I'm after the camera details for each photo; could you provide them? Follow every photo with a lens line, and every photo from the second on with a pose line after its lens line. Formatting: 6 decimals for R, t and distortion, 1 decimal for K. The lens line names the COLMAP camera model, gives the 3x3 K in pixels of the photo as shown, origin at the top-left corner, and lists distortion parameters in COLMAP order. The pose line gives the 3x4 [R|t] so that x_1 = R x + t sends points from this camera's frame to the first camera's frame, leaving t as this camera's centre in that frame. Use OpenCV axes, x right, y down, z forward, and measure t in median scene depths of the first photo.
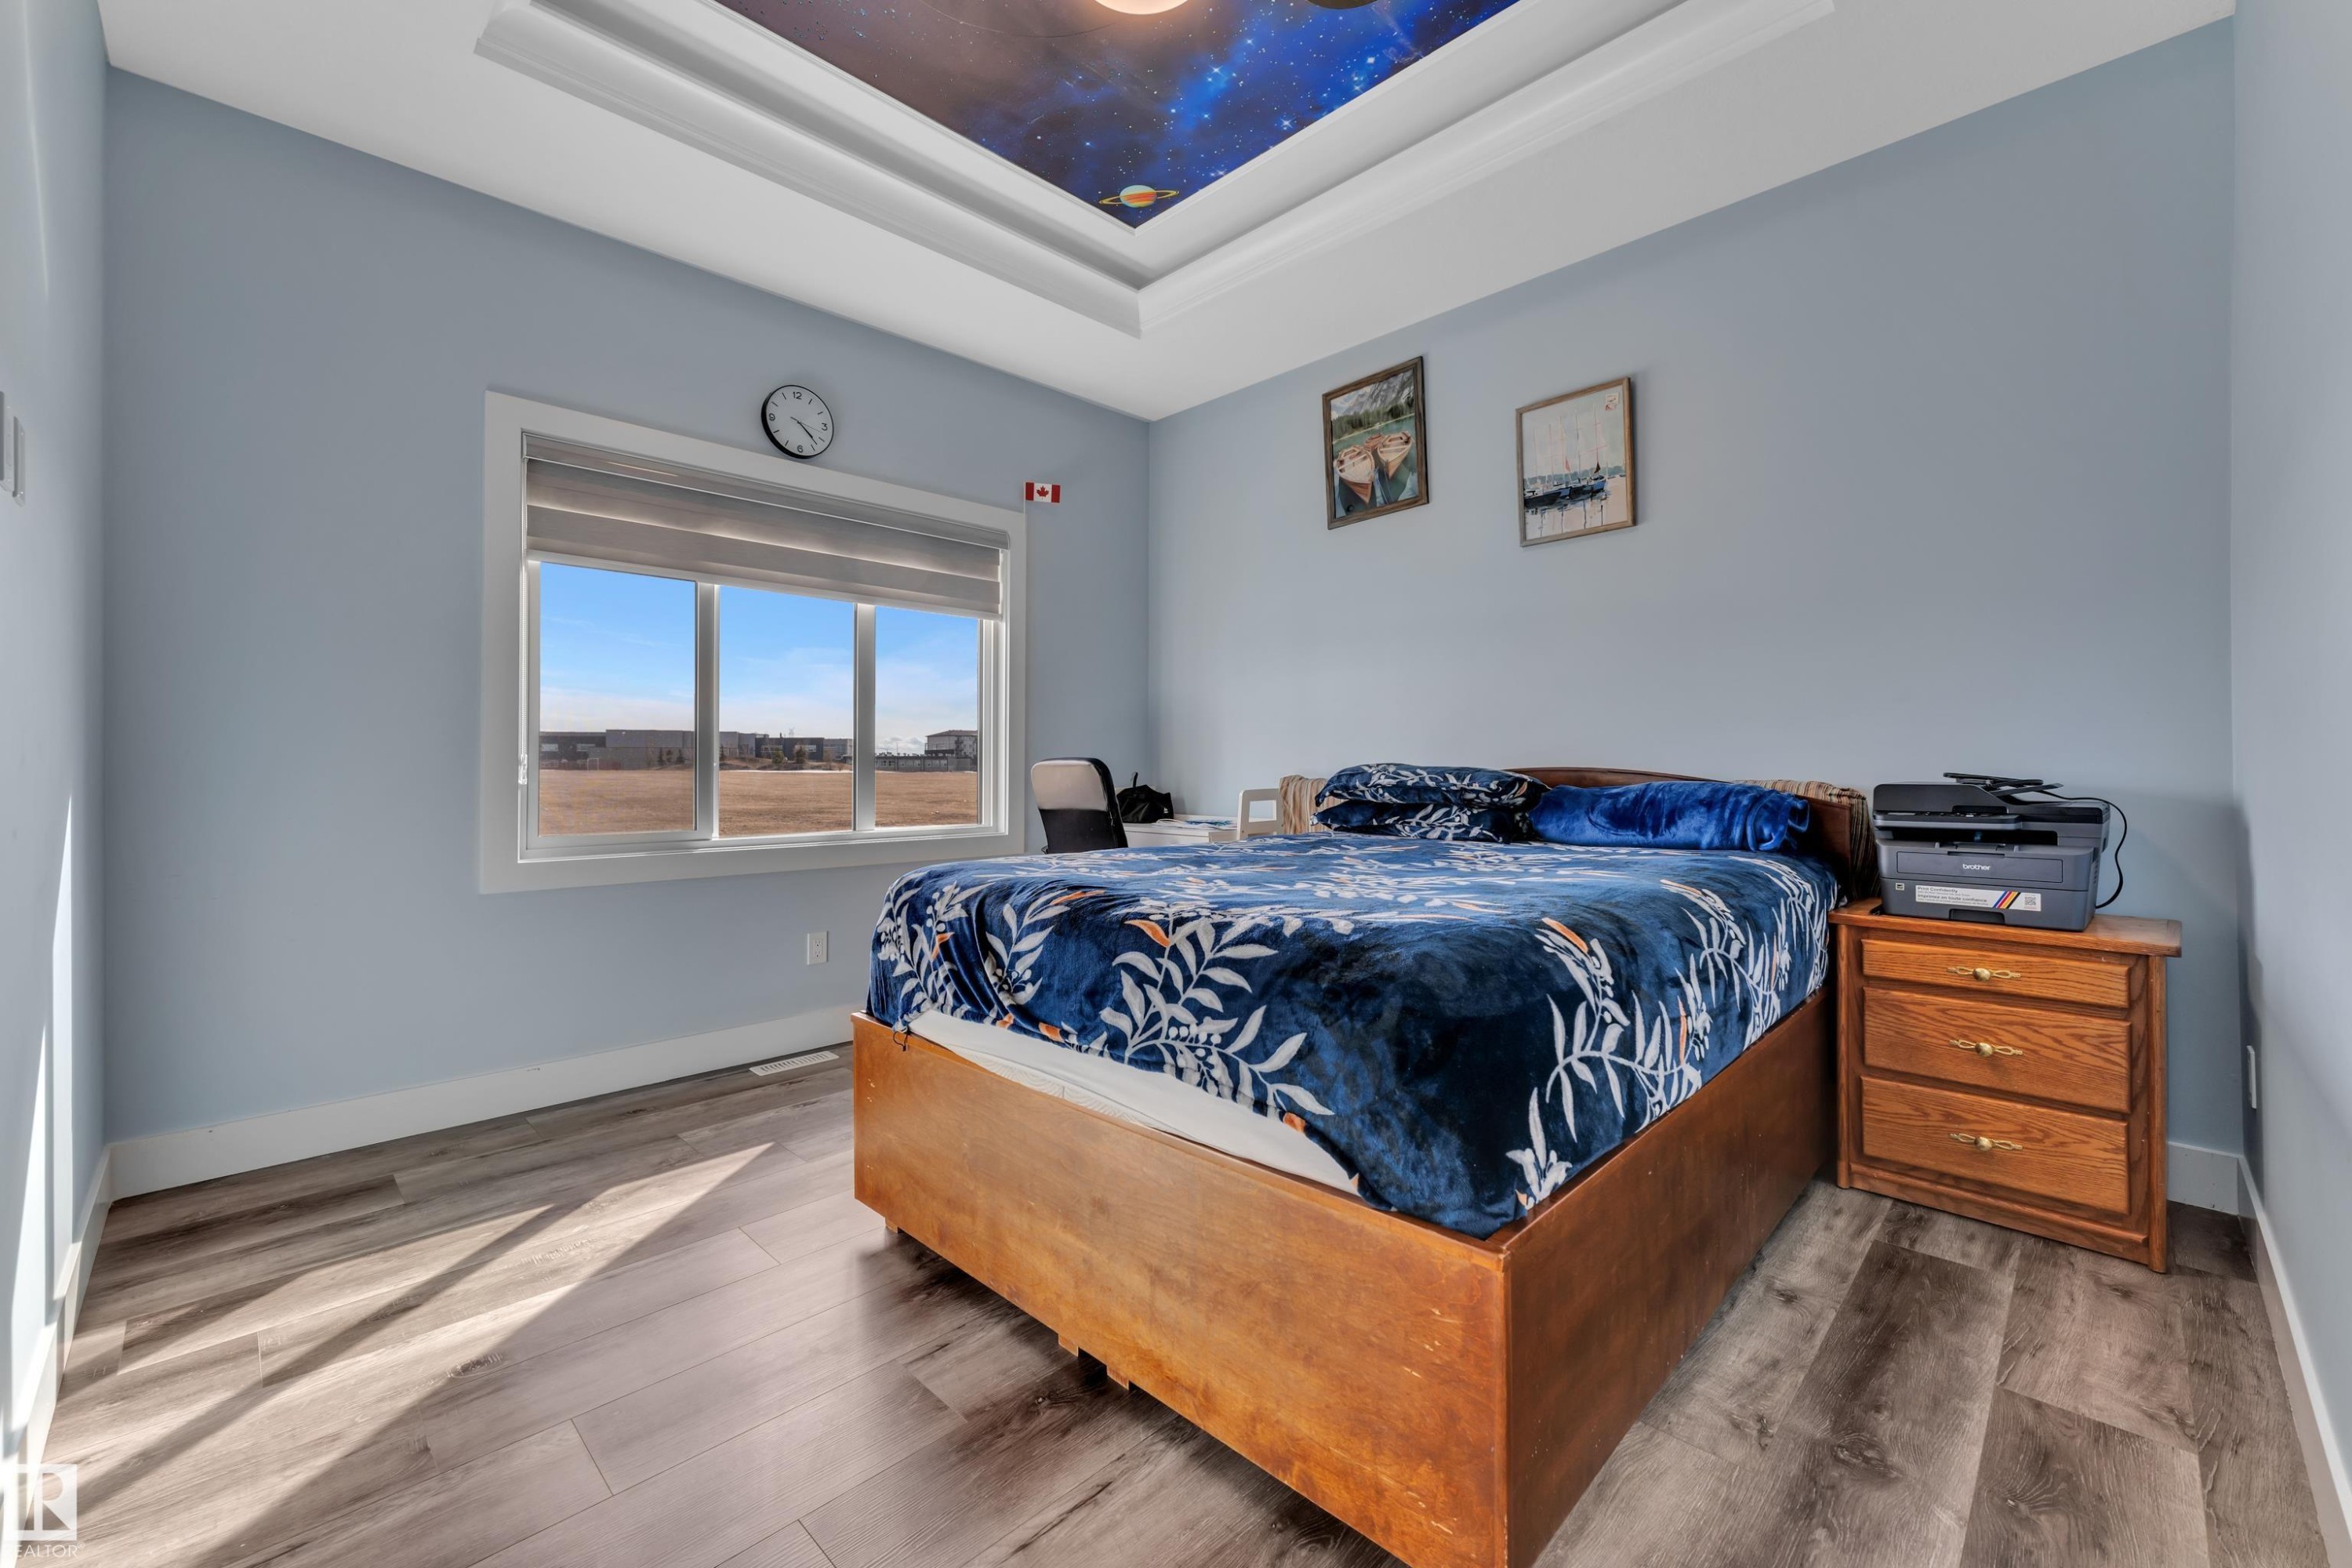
lens RADIAL K [[952.0, 0, 1177.7], [0, 952.0, 772.8], [0, 0, 1]] dist [0.003173, -0.000233]
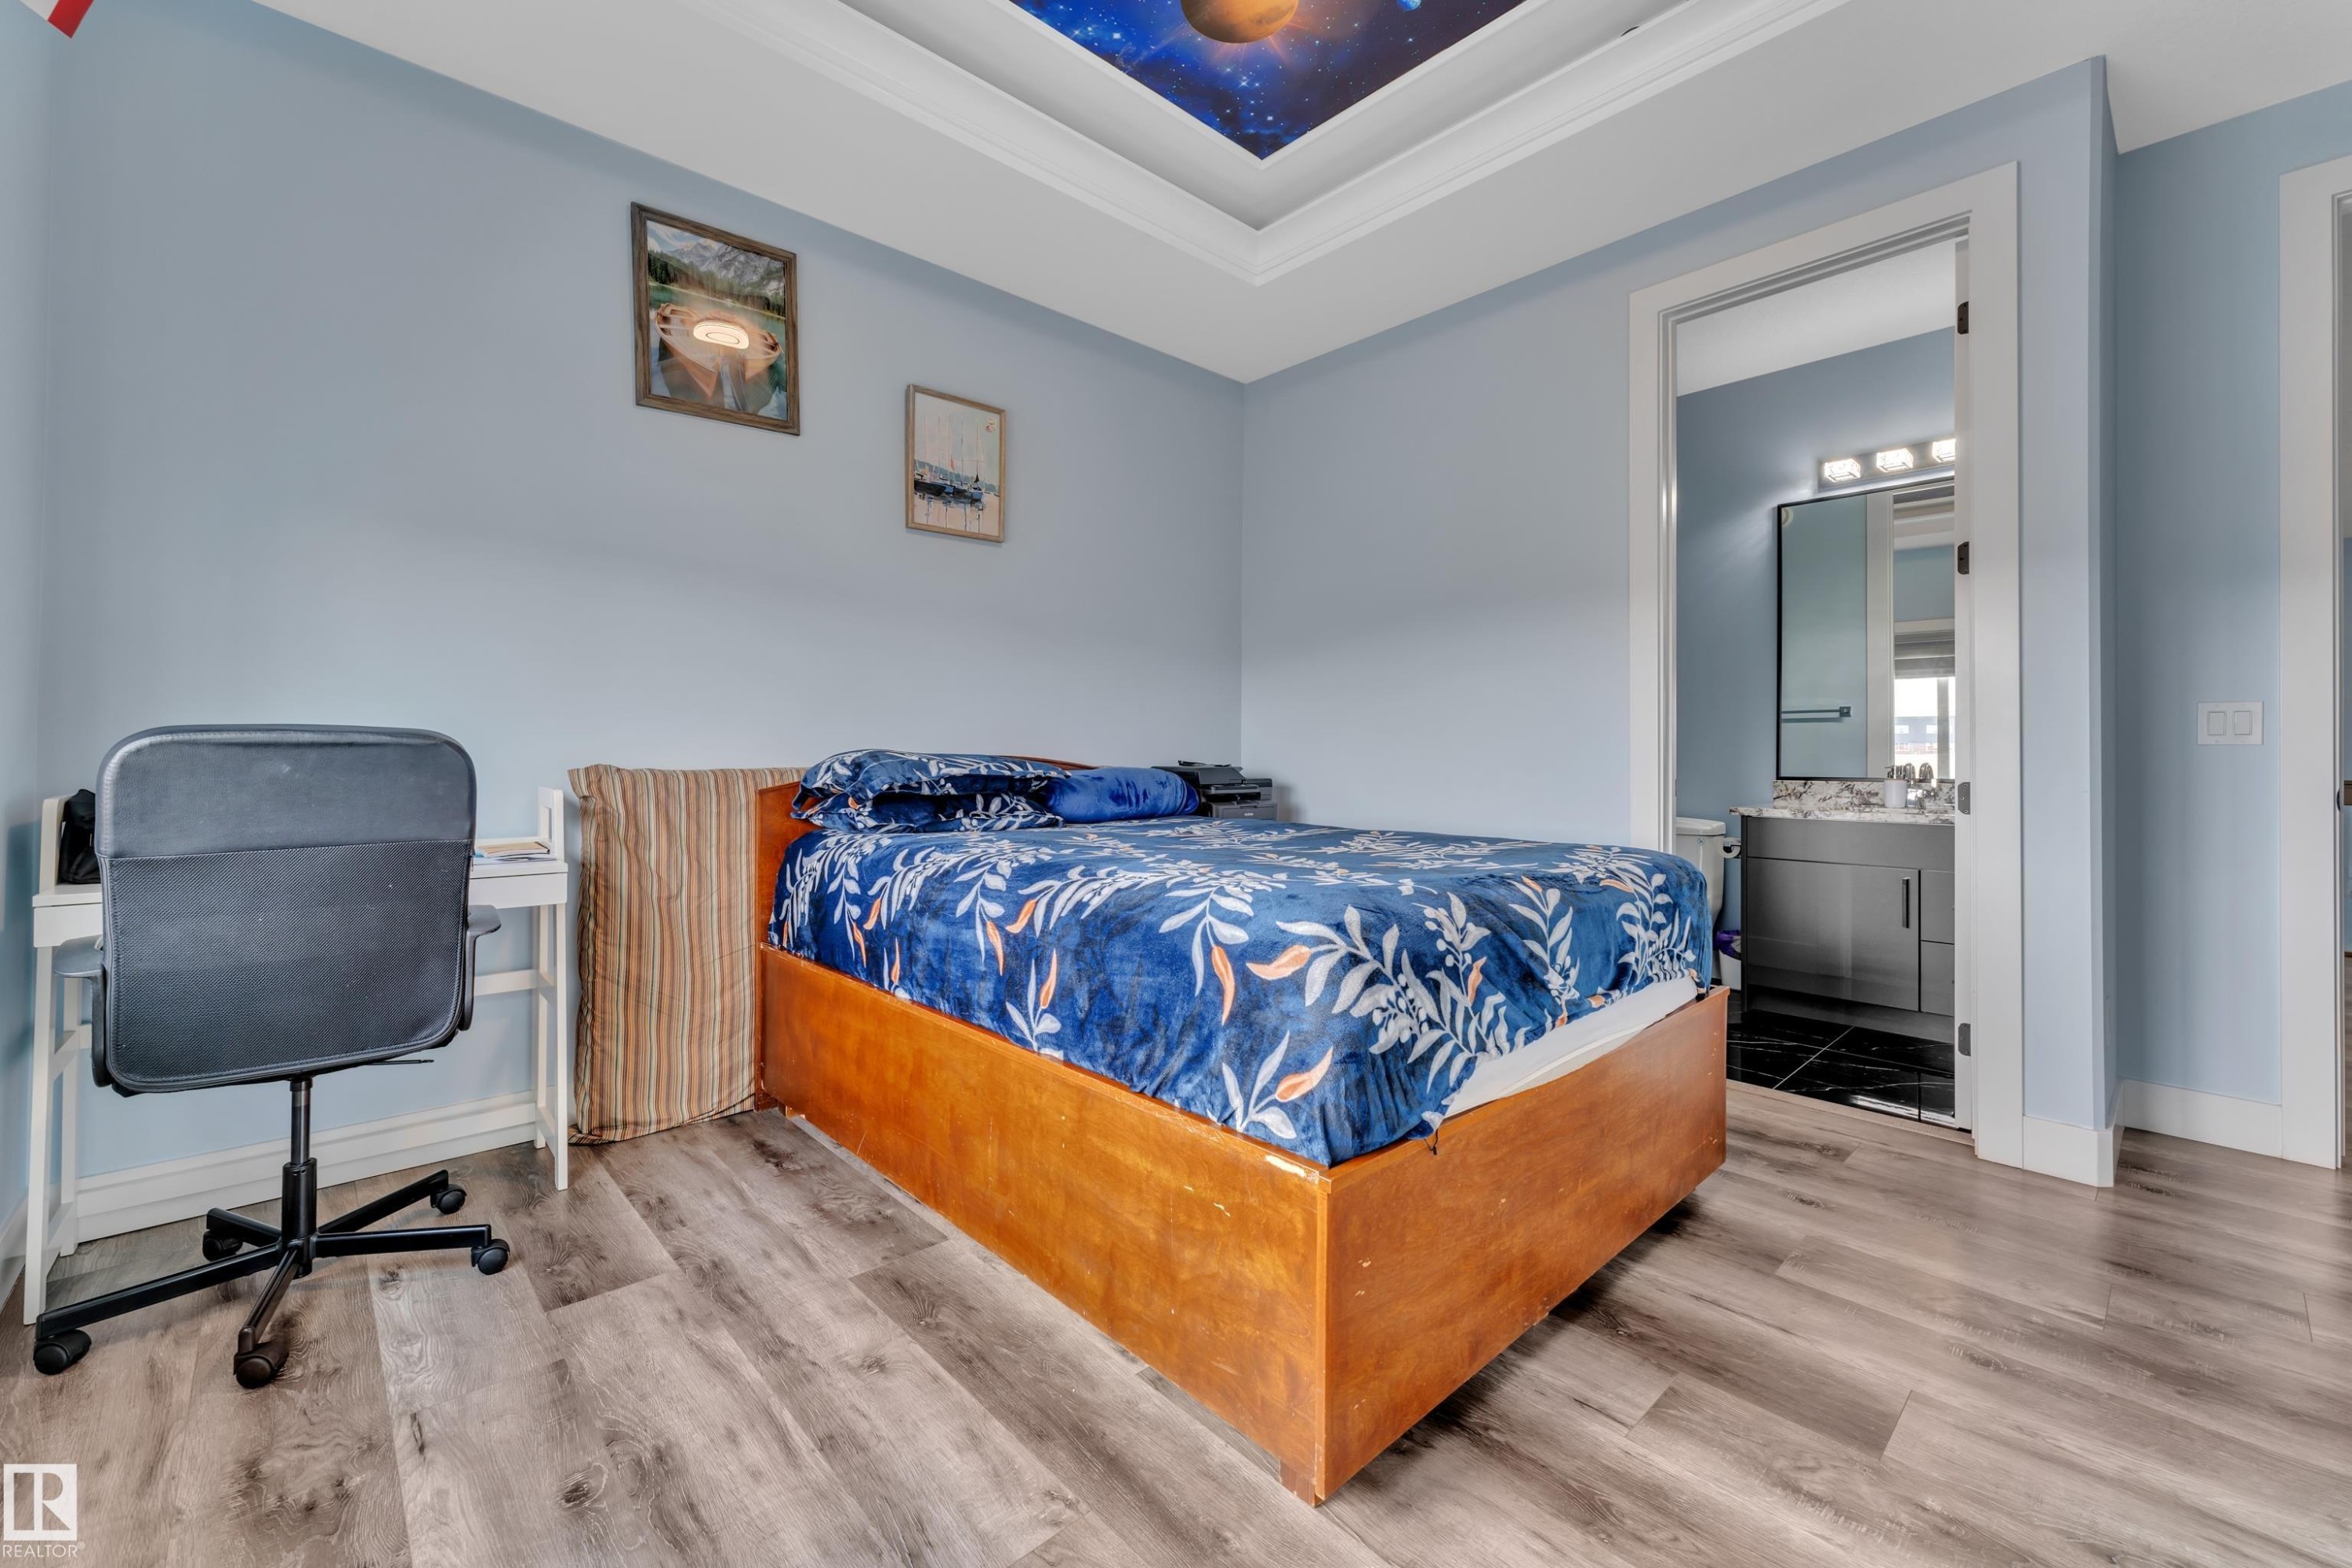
lens RADIAL K [[952.0, 0, 1177.1], [0, 952.0, 758.9], [0, 0, 1]] dist [0.003173, -0.000233]
pose [[0.048739, 0.000161, 0.998812, -0.985467], [0.001009, 0.999999, -0.000210, -0.002565], [-0.998811, 0.001018, 0.048739, 1.131507]]
